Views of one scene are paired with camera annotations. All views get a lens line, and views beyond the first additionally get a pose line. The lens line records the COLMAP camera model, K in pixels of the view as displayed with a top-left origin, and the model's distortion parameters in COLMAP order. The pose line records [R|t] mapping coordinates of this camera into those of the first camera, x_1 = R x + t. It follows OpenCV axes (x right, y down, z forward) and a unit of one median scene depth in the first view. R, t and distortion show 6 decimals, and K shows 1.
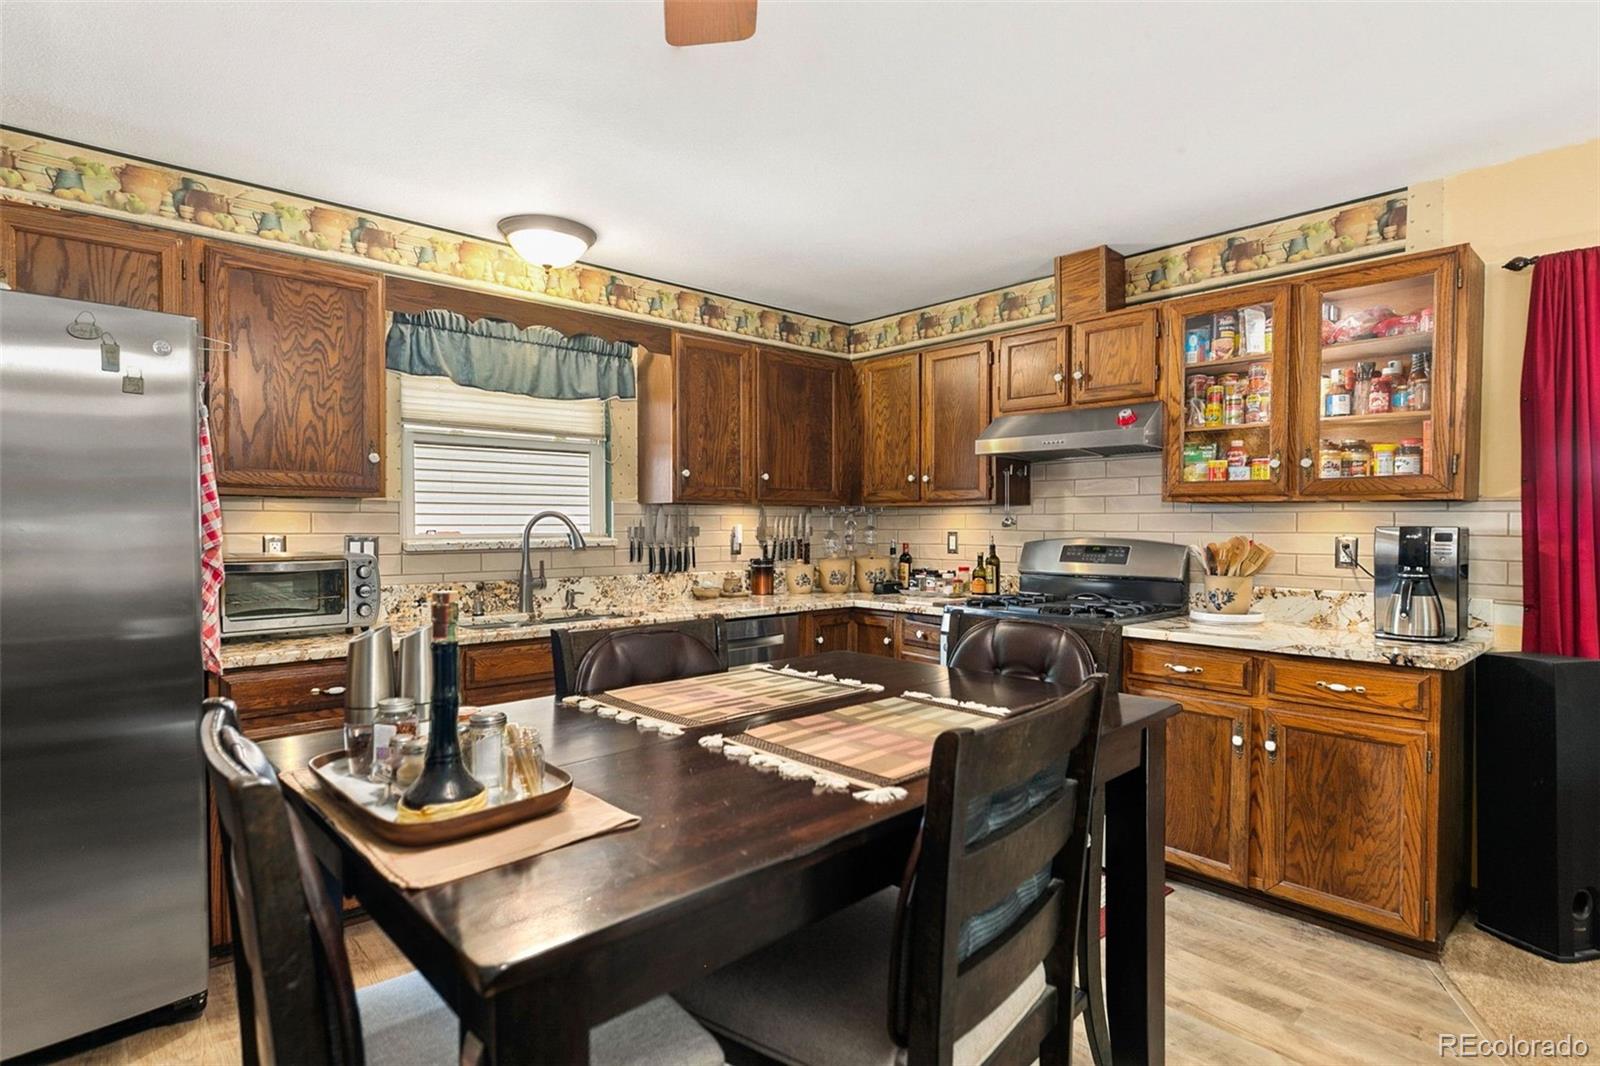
lens RADIAL K [[783.6, 0, 800.0], [0, 783.6, 533.0], [0, 0, 1]] dist [-0.019657, 0.000118]
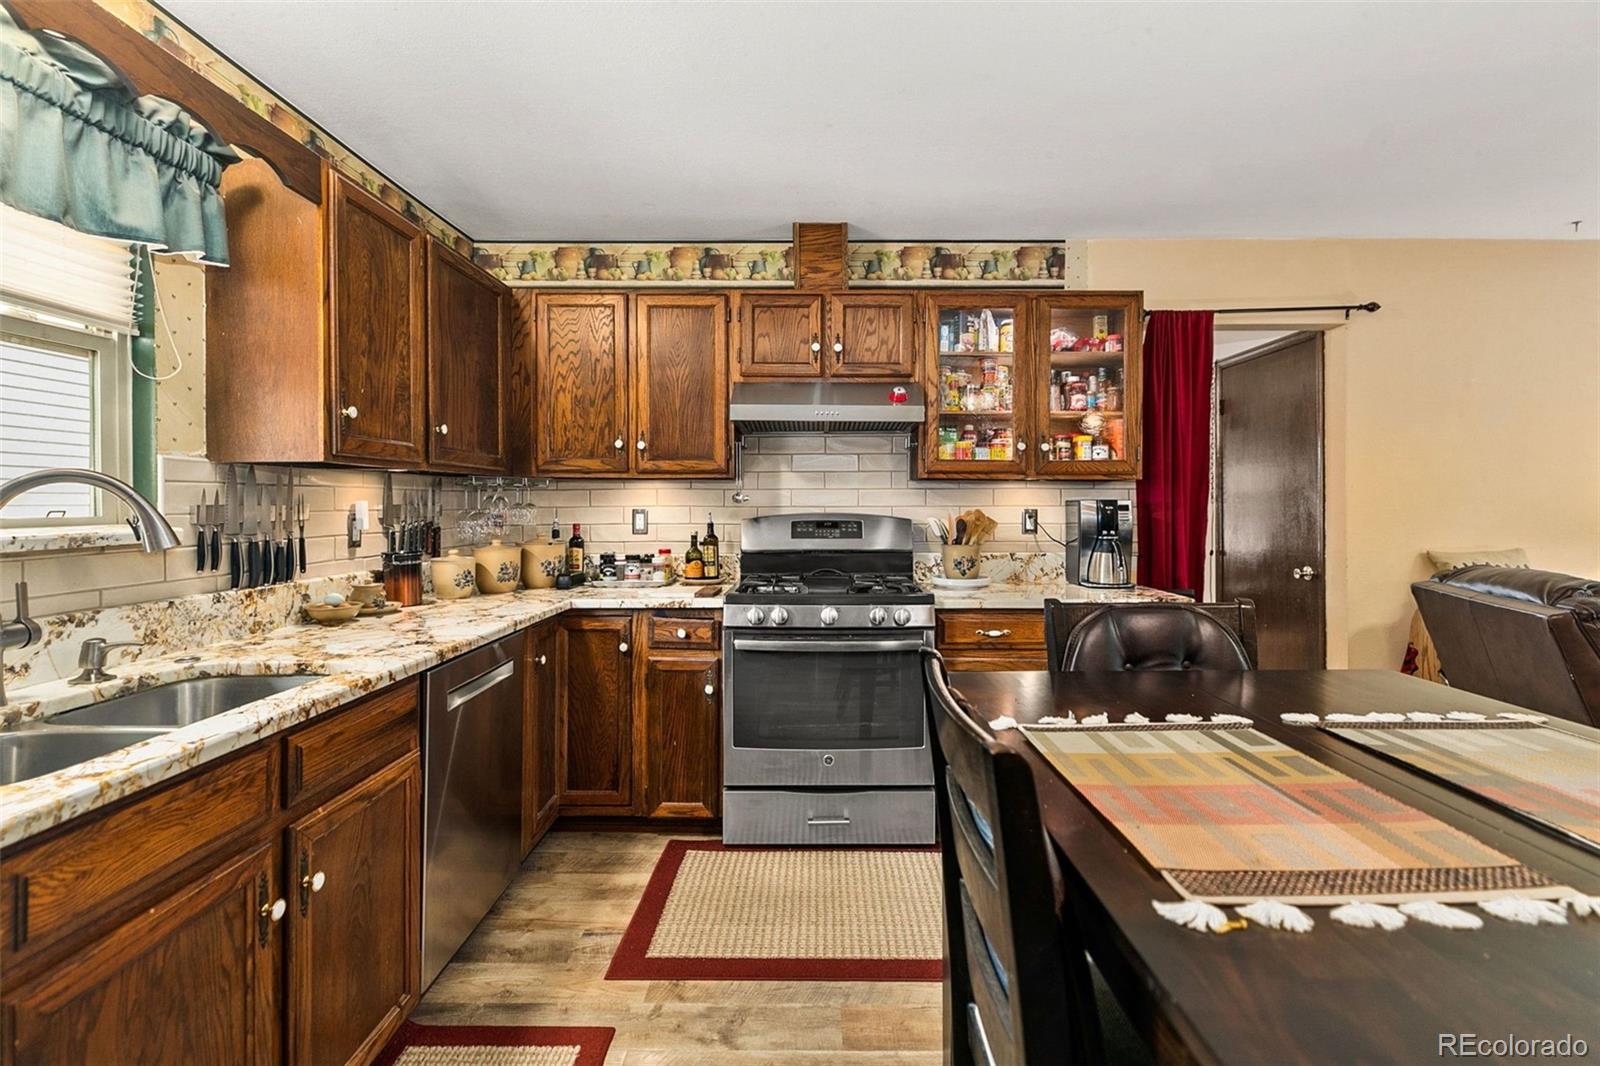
lens RADIAL K [[721.6, 0, 807.6], [0, 721.6, 495.8], [0, 0, 1]] dist [0.001016, 0.000113]
pose [[0.680471, 0.004362, 0.732762, -0.305840], [0.012159, 0.999777, -0.017244, -0.000229], [-0.732674, 0.020644, 0.680267, 0.378430]]
